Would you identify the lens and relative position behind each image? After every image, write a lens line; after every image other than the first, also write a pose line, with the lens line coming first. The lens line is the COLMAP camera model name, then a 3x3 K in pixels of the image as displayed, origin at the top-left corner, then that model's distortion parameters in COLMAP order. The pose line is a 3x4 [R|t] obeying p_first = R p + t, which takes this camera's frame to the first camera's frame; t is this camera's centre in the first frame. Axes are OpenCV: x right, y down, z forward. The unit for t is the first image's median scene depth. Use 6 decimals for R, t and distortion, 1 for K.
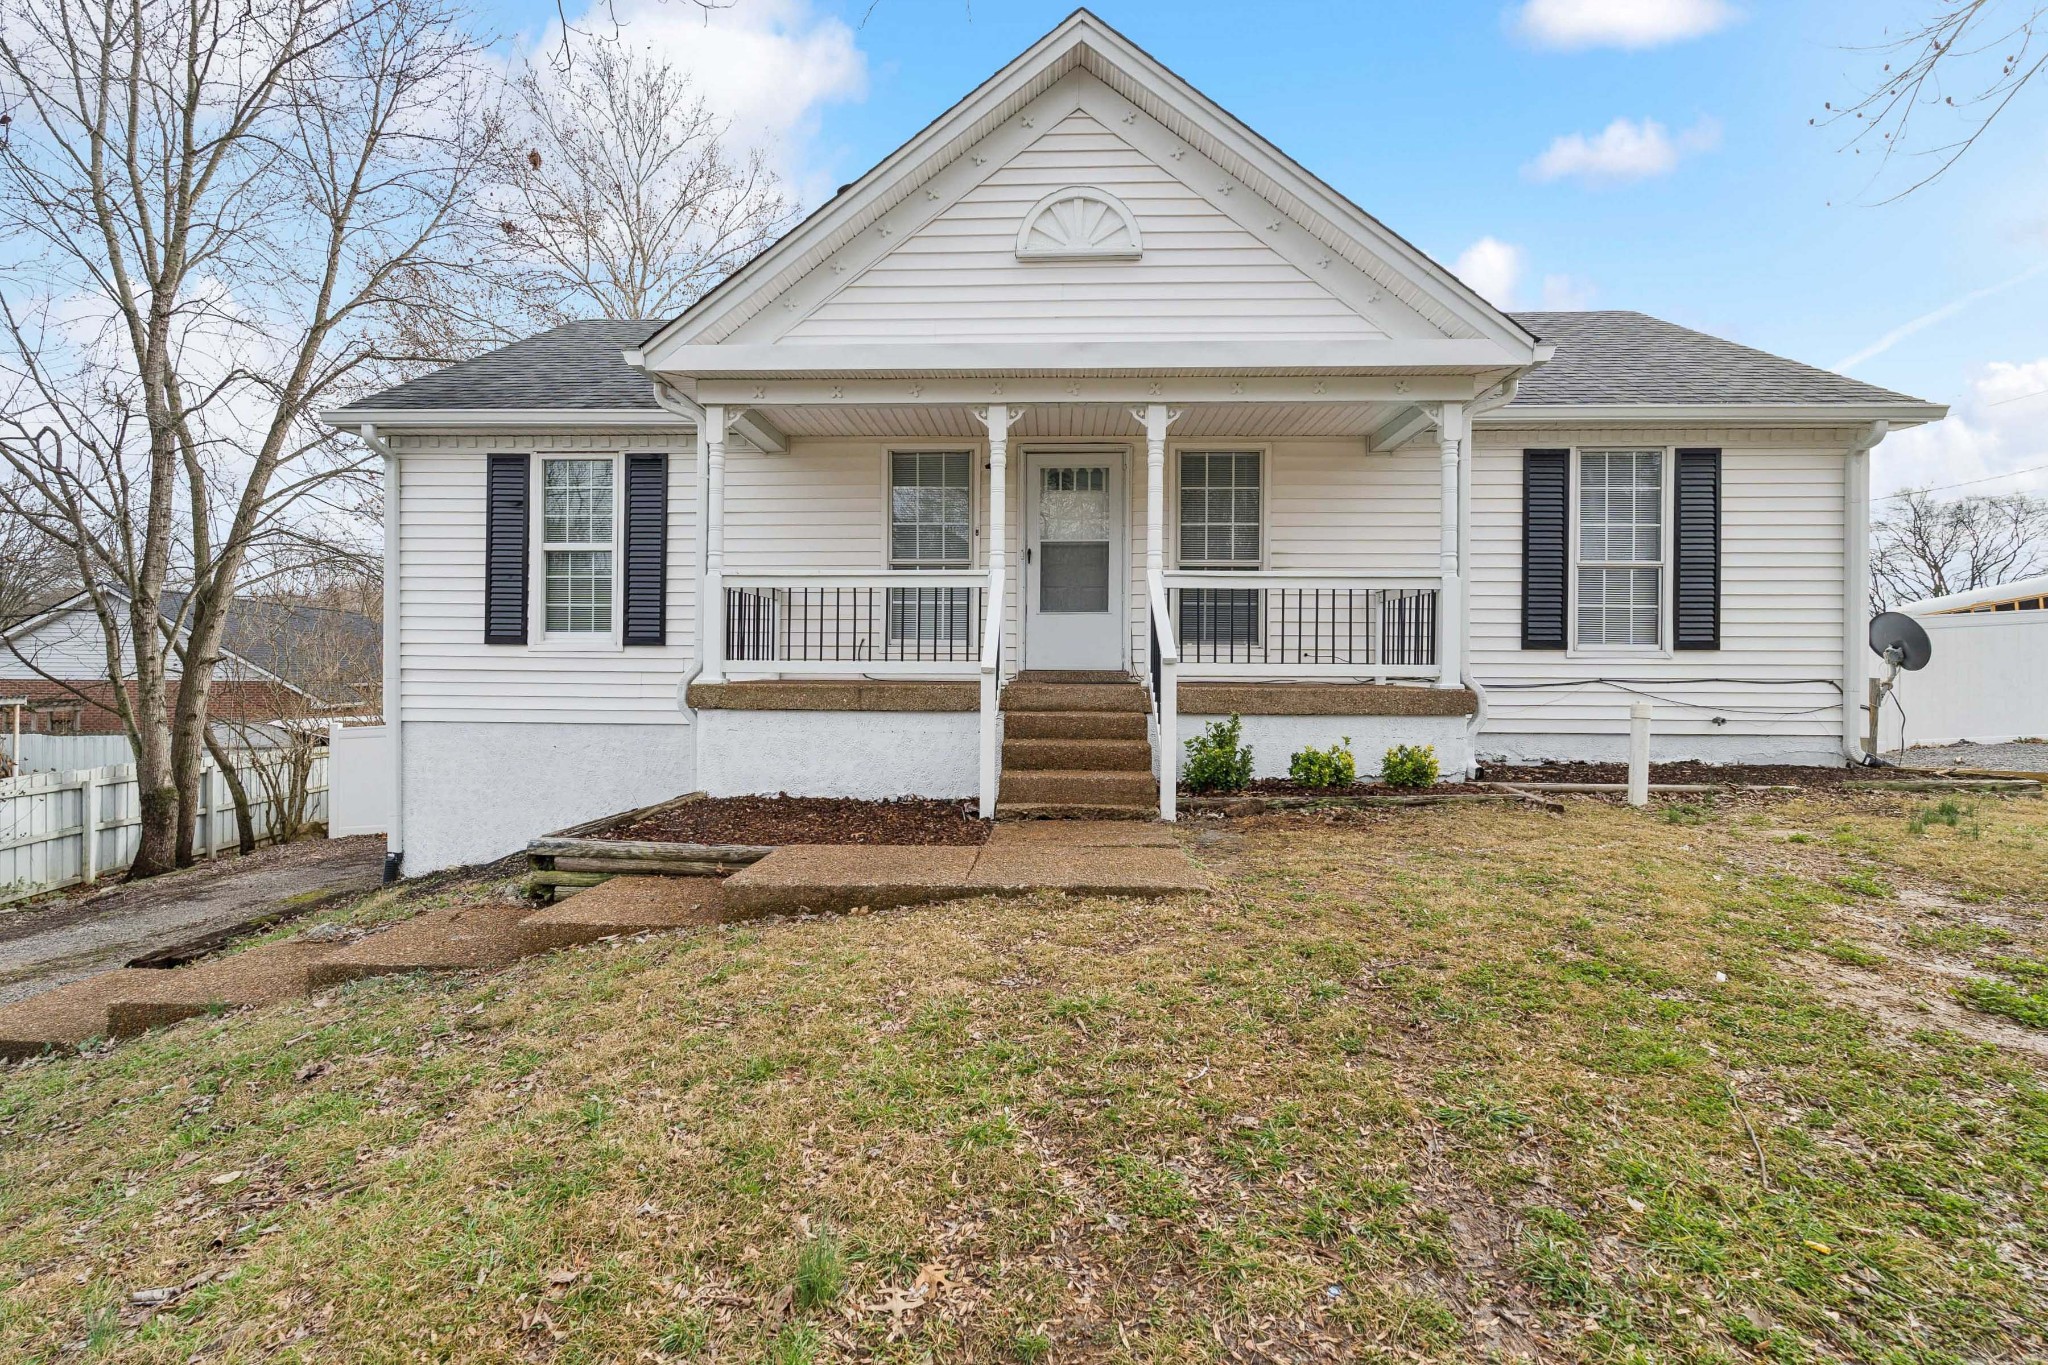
lens RADIAL K [[909.8, 0, 1023.7], [0, 909.8, 668.3], [0, 0, 1]] dist [-0.004341, 0.000028]
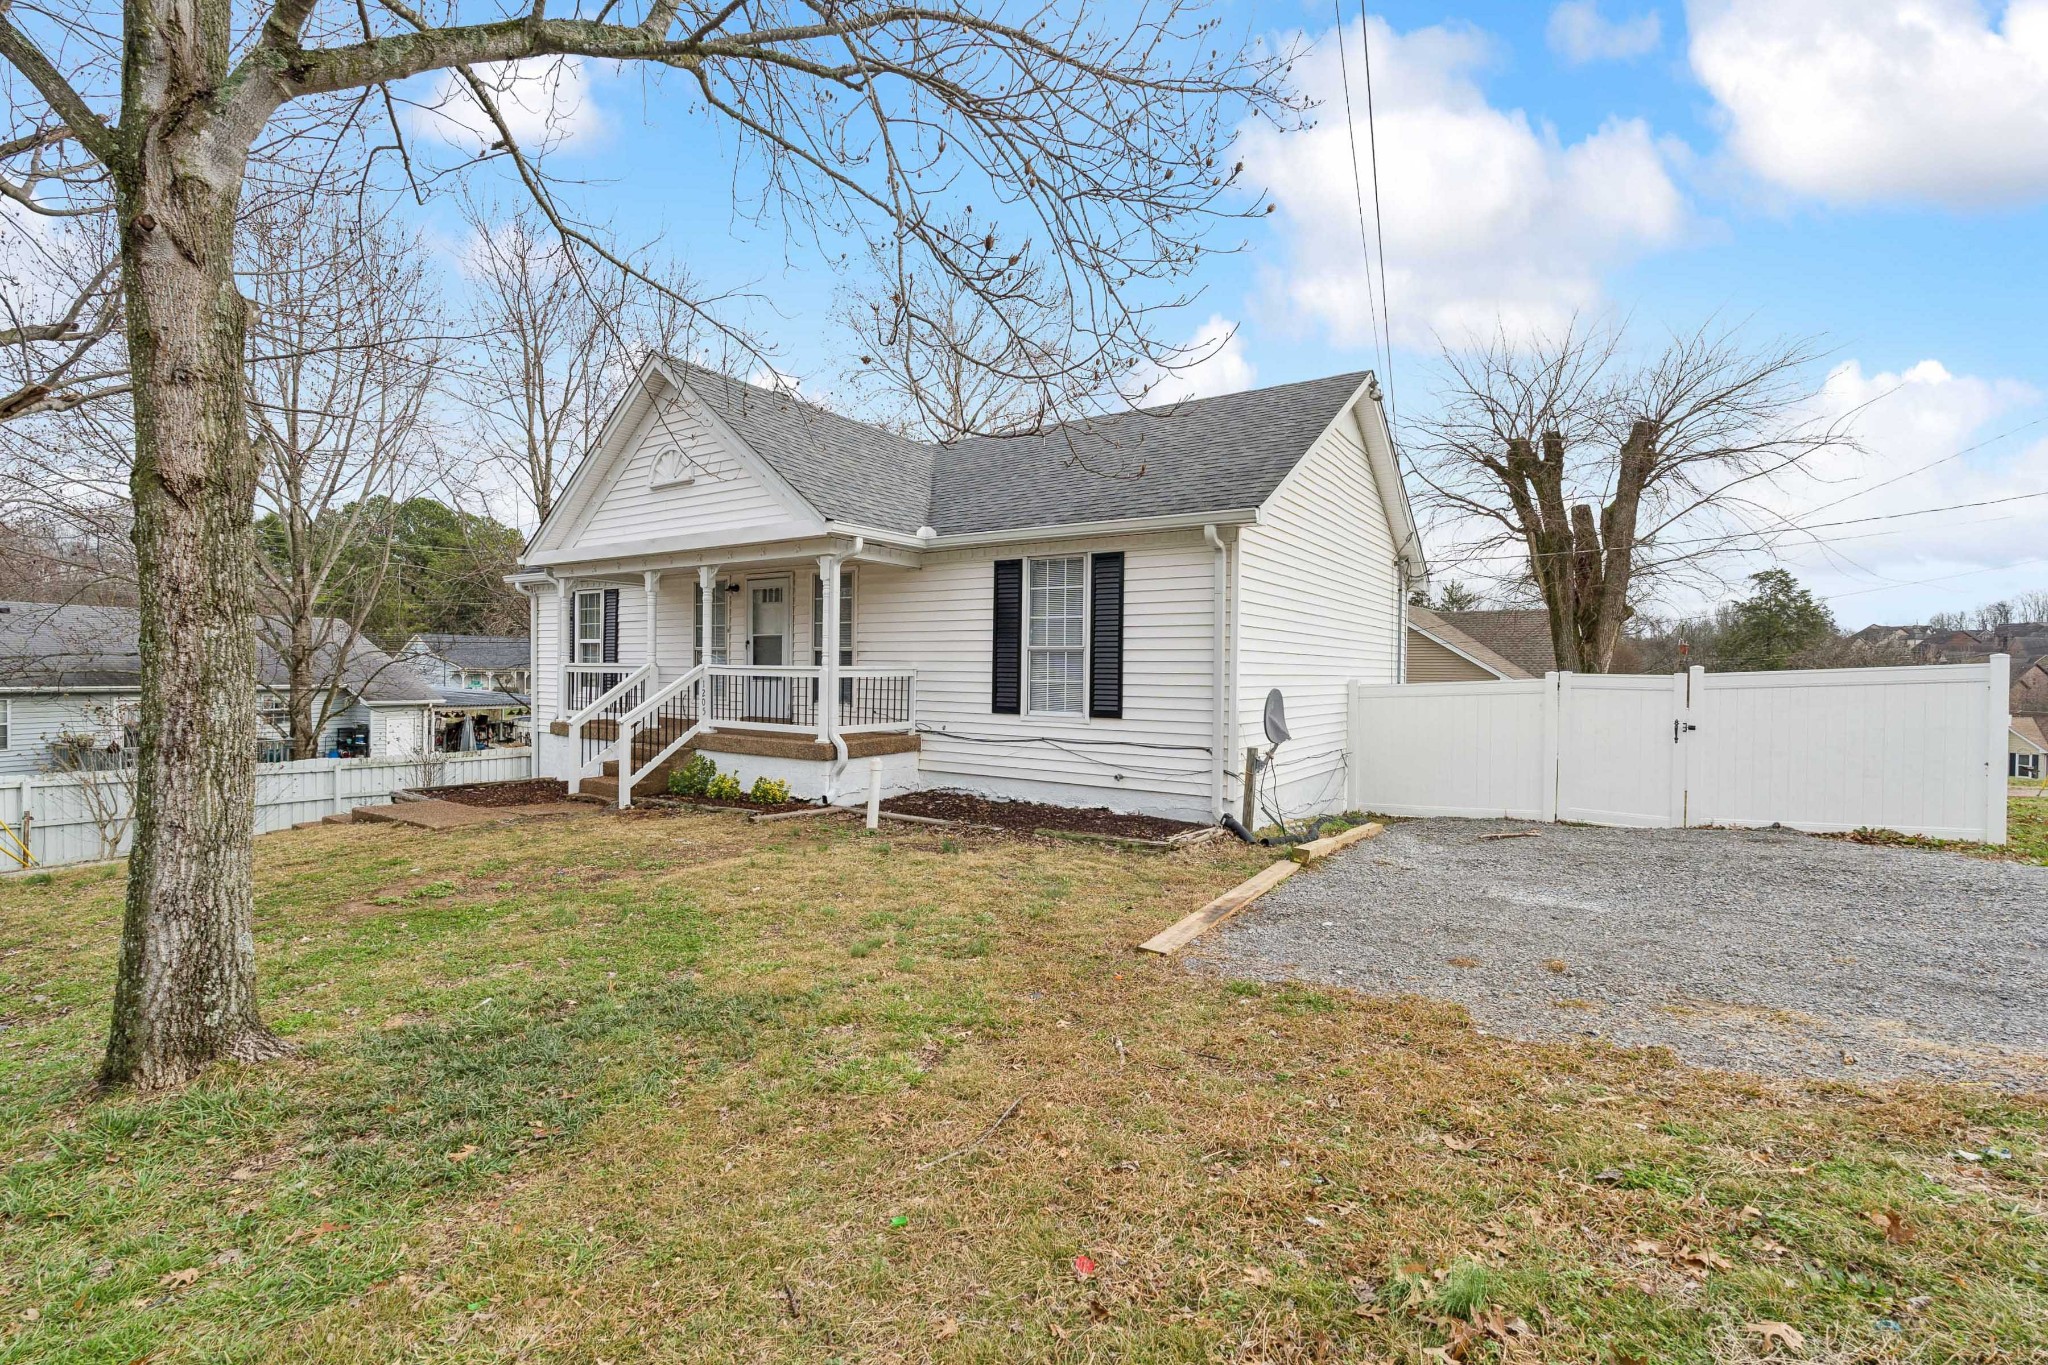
lens RADIAL K [[909.8, 0, 1019.0], [0, 909.8, 686.7], [0, 0, 1]] dist [-0.004341, 0.000028]
pose [[0.842790, 0.013755, -0.538067, 1.302819], [-0.004966, 0.999830, 0.017780, -0.083363], [0.538220, -0.012313, 0.842715, -0.094864]]
